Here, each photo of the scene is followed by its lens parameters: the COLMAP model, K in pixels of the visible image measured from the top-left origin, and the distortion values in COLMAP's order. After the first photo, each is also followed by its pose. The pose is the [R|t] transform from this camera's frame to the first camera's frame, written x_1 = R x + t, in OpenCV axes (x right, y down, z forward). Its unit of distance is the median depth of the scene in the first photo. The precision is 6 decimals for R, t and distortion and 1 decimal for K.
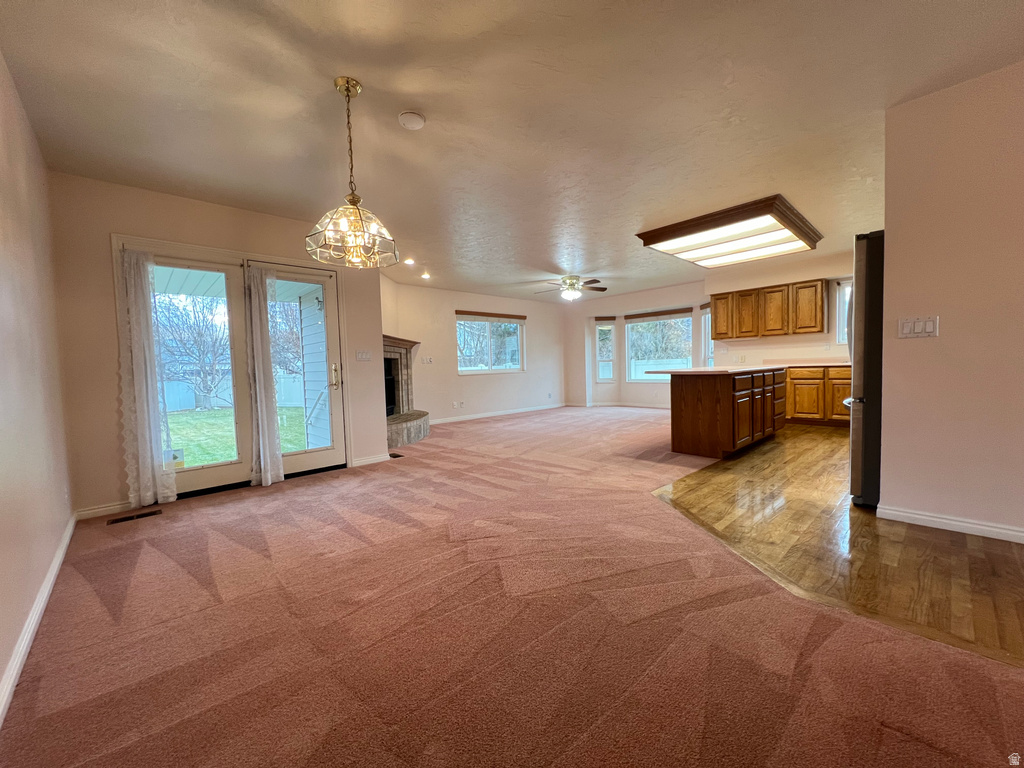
lens RADIAL K [[409.3, 0, 512.3], [0, 409.3, 386.5], [0, 0, 1]] dist [-0.001626, 0.000512]
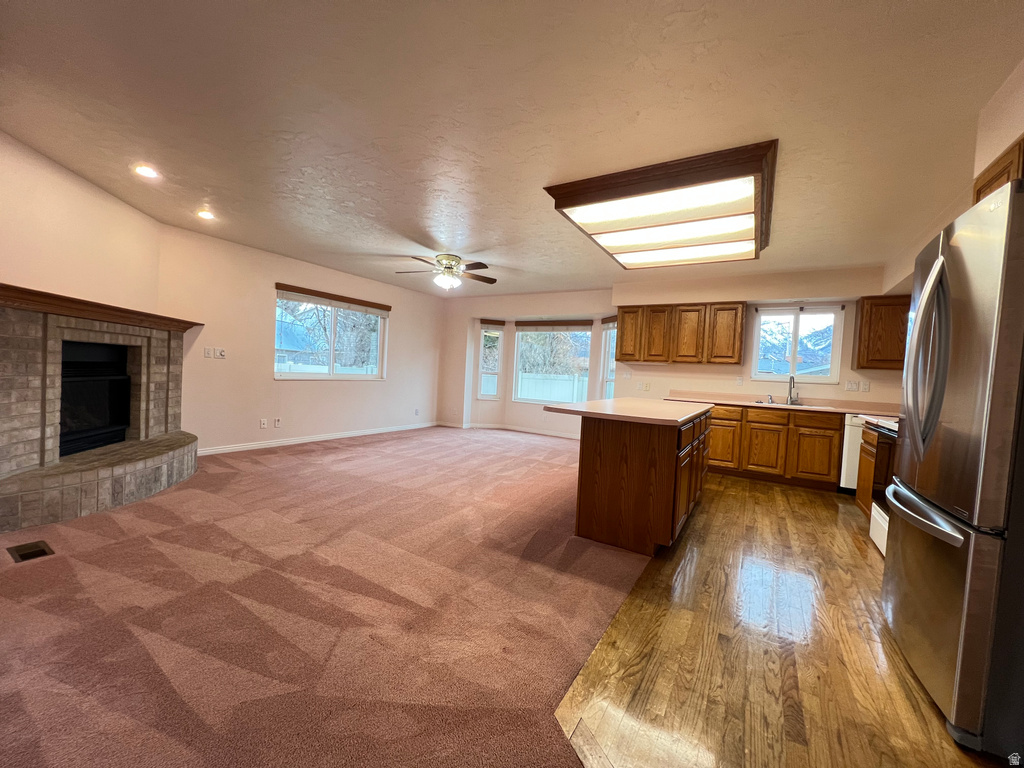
lens RADIAL K [[409.3, 0, 512.4], [0, 409.3, 385.2], [0, 0, 1]] dist [-0.001626, 0.000512]
pose [[0.959706, 0.072164, 0.271583, 0.075843], [-0.068830, 0.997390, -0.021794, -0.036658], [-0.272447, 0.002223, 0.962168, 0.294818]]
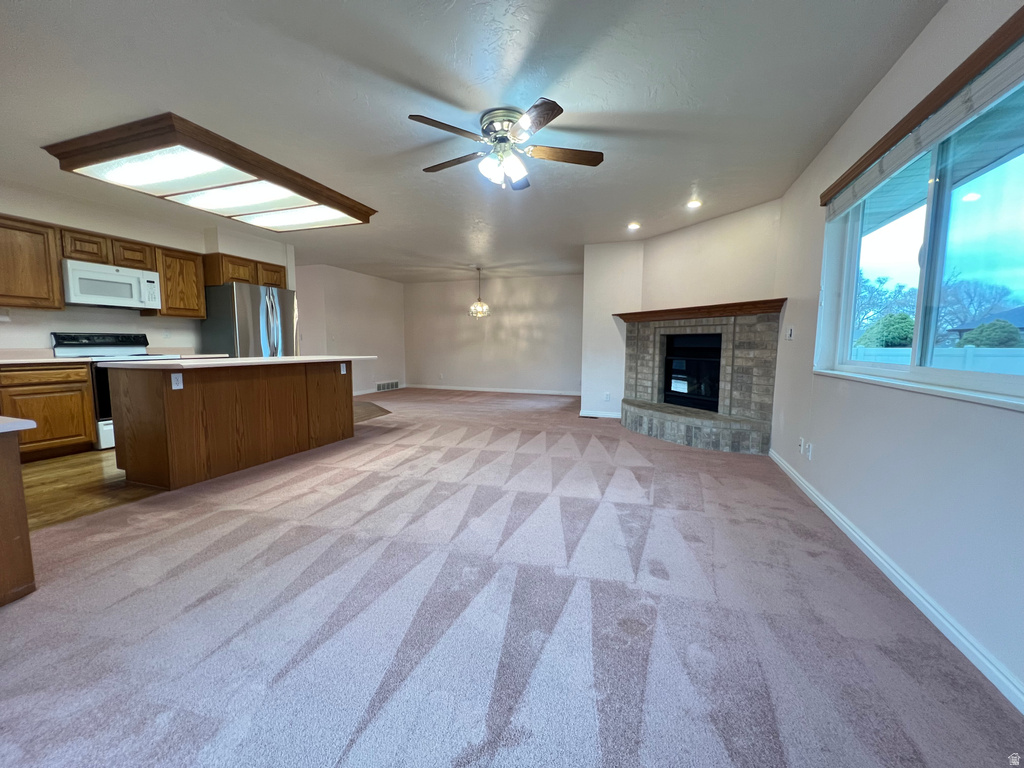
lens RADIAL K [[409.3, 0, 515.0], [0, 409.3, 383.1], [0, 0, 1]] dist [-0.001626, 0.000512]
pose [[-0.887851, 0.069730, -0.454816, 0.343622], [-0.001081, 0.988132, 0.153606, -0.091007], [0.460129, 0.136871, -0.877239, 1.457577]]
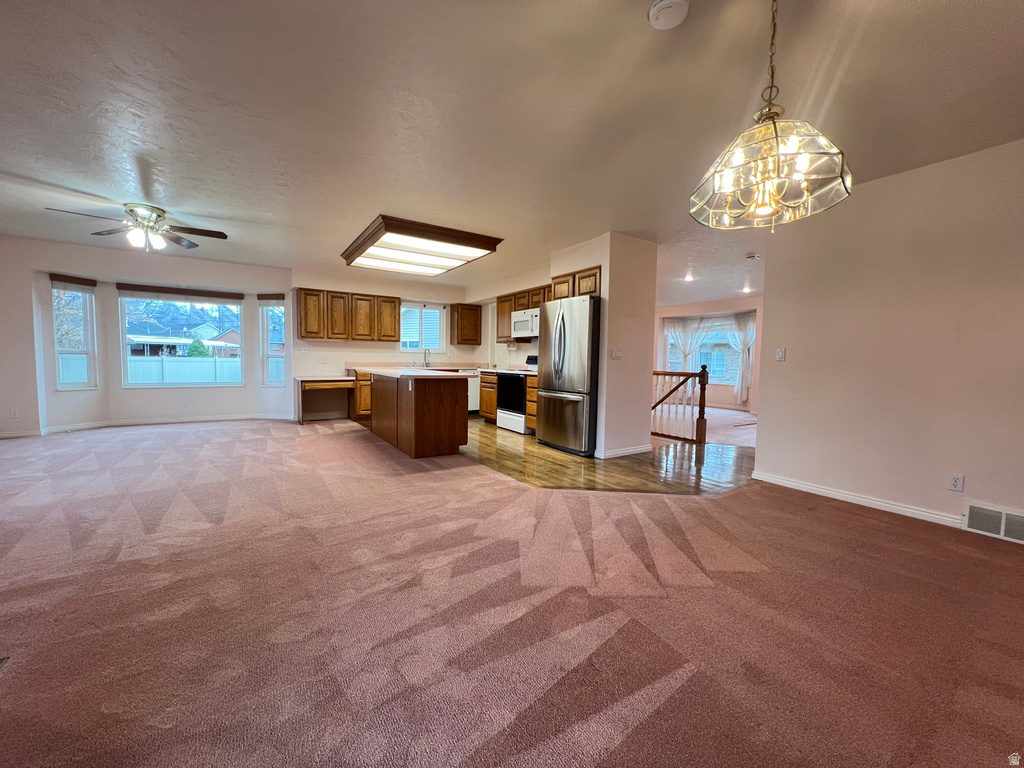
lens RADIAL K [[409.3, 0, 515.5], [0, 409.3, 384.5], [0, 0, 1]] dist [-0.001626, 0.000512]
pose [[0.171807, -0.024178, 0.984834, -0.360570], [0.025799, 0.999466, 0.020036, -0.019412], [-0.984793, 0.021966, 0.172339, 0.423544]]
